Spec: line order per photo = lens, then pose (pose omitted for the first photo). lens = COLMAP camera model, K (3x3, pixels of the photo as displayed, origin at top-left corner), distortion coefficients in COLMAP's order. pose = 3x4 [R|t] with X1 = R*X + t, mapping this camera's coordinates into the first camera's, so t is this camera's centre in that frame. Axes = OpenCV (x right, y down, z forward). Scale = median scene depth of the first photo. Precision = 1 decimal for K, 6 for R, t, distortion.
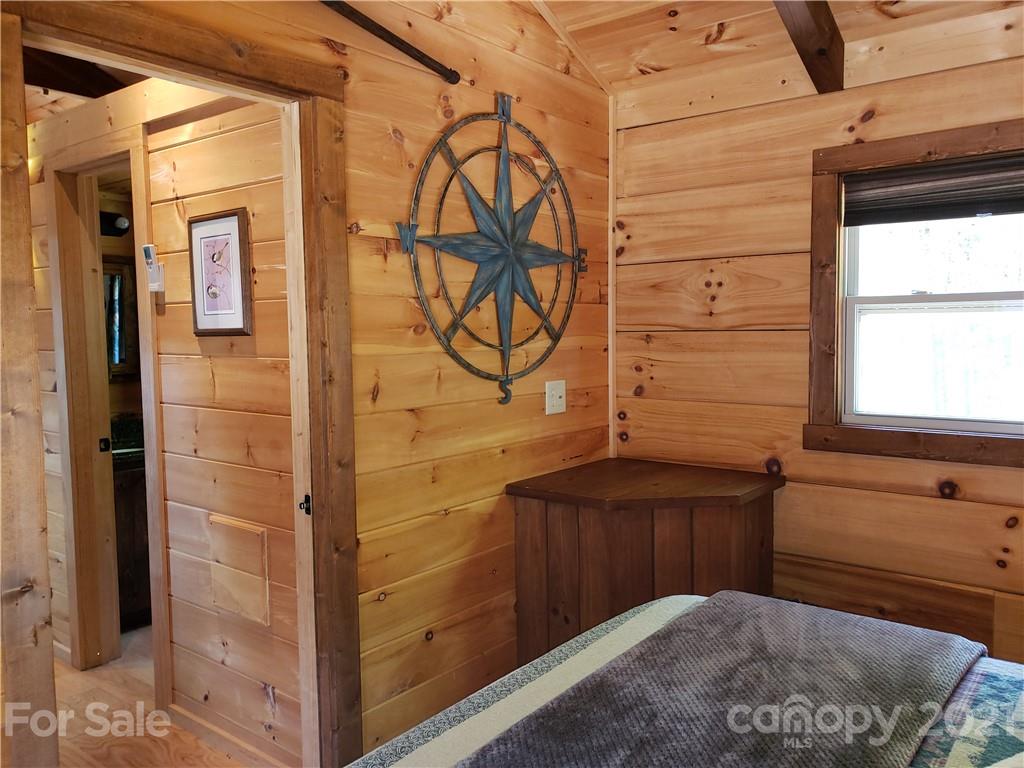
lens RADIAL K [[790.0, 0, 530.1], [0, 790.0, 383.2], [0, 0, 1]] dist [0.065487, -0.101523]
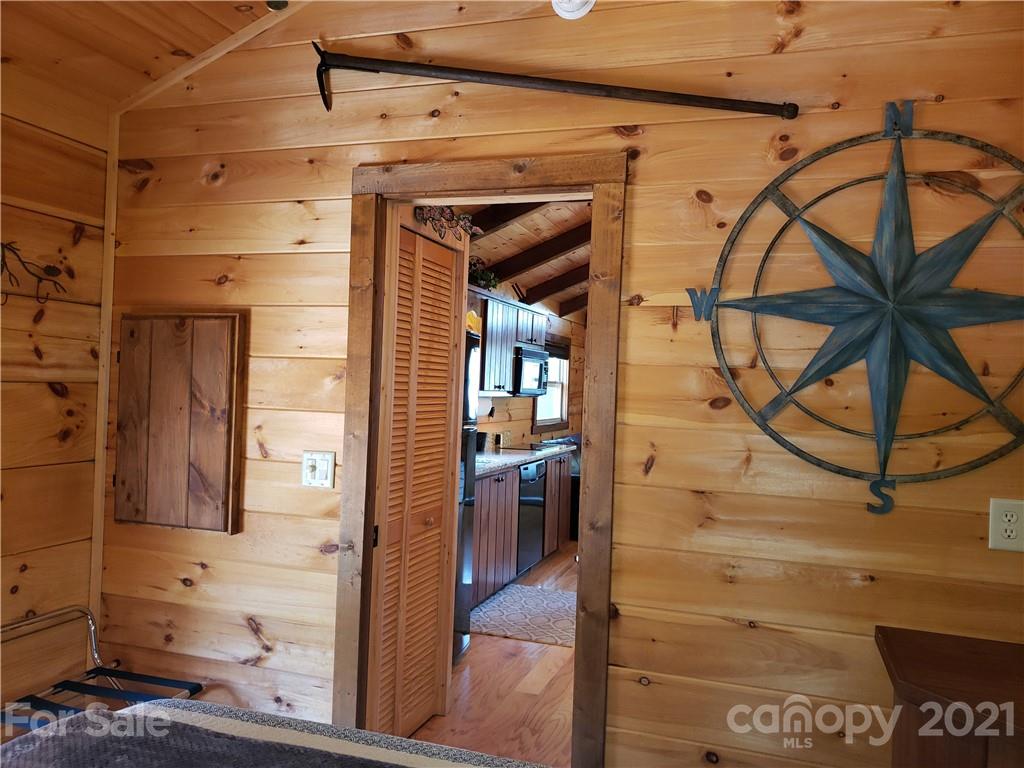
lens RADIAL K [[790.0, 0, 530.1], [0, 790.0, 383.2], [0, 0, 1]] dist [0.065487, -0.101523]
pose [[0.339748, 0.024729, -0.940191, 0.592017], [-0.109780, 0.993864, -0.013529, -0.052023], [0.934087, 0.107811, 0.340378, 0.465598]]
